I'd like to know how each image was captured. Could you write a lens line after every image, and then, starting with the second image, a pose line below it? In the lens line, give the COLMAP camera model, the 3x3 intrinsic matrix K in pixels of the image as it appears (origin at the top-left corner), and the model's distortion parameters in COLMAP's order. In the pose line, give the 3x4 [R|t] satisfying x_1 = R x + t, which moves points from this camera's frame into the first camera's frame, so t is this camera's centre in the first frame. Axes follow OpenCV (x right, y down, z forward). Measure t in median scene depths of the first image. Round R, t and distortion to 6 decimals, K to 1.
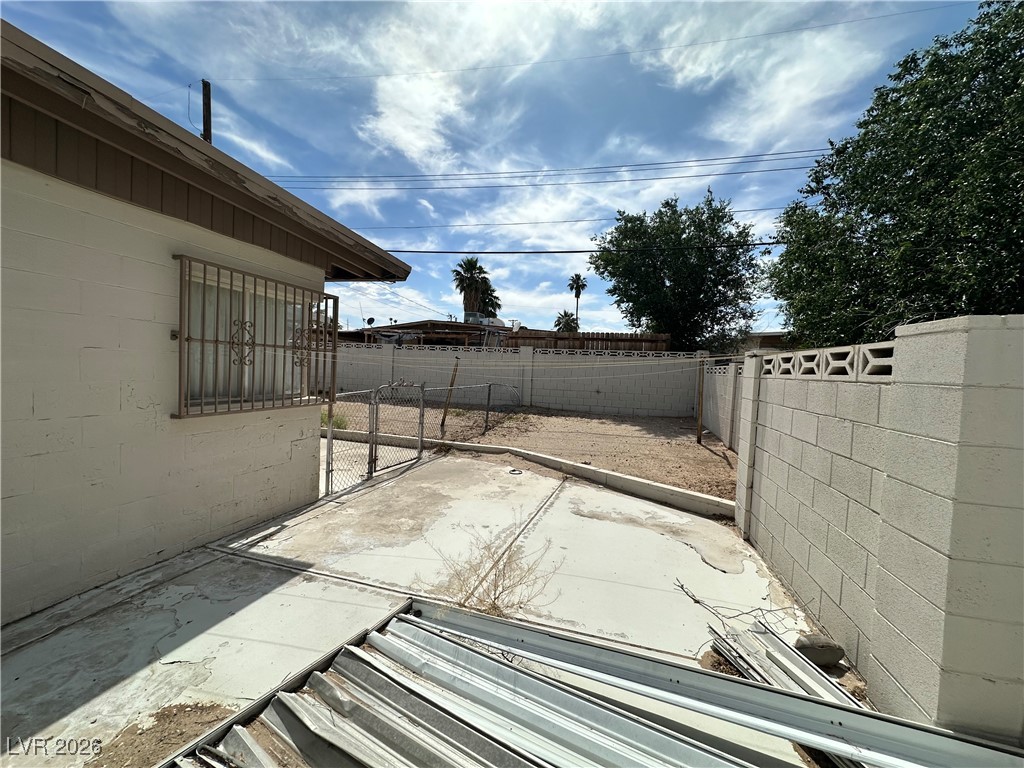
lens RADIAL K [[406.9, 0, 512.0], [0, 406.9, 384.0], [0, 0, 1]] dist [-0.005803, 0.000434]
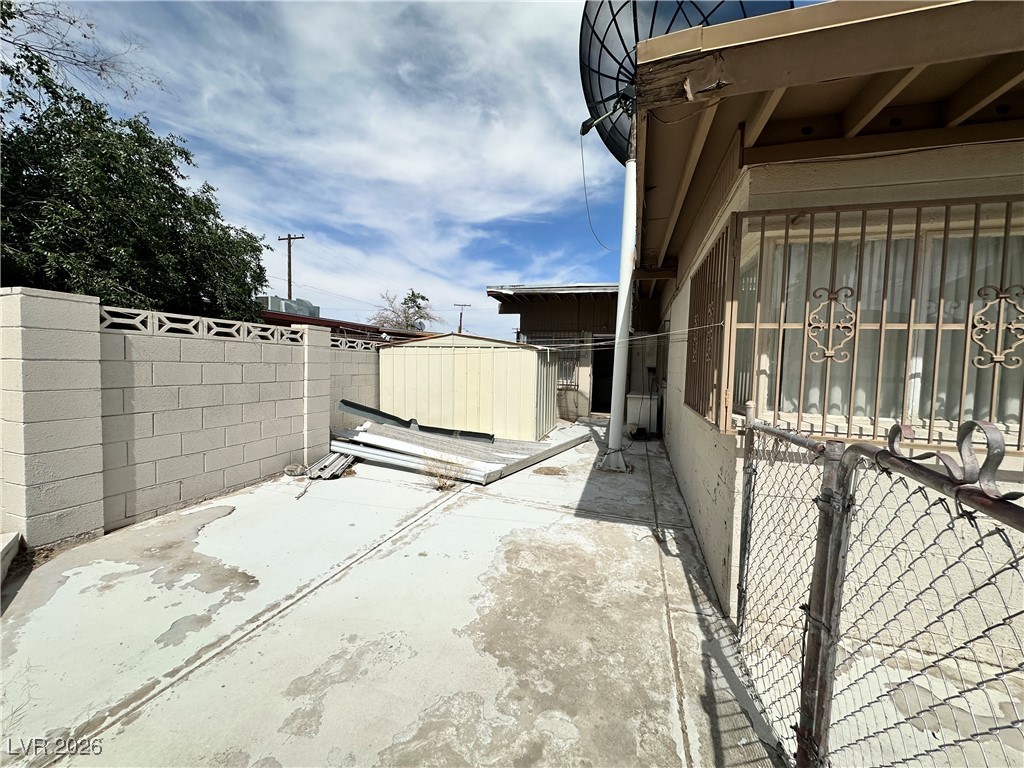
lens RADIAL K [[406.9, 0, 512.0], [0, 406.9, 384.0], [0, 0, 1]] dist [-0.005803, 0.000434]
pose [[-0.997062, -0.075570, 0.012494, -0.214546], [-0.074116, 0.993026, 0.091683, -0.044049], [-0.019335, 0.090488, -0.995710, 1.717826]]
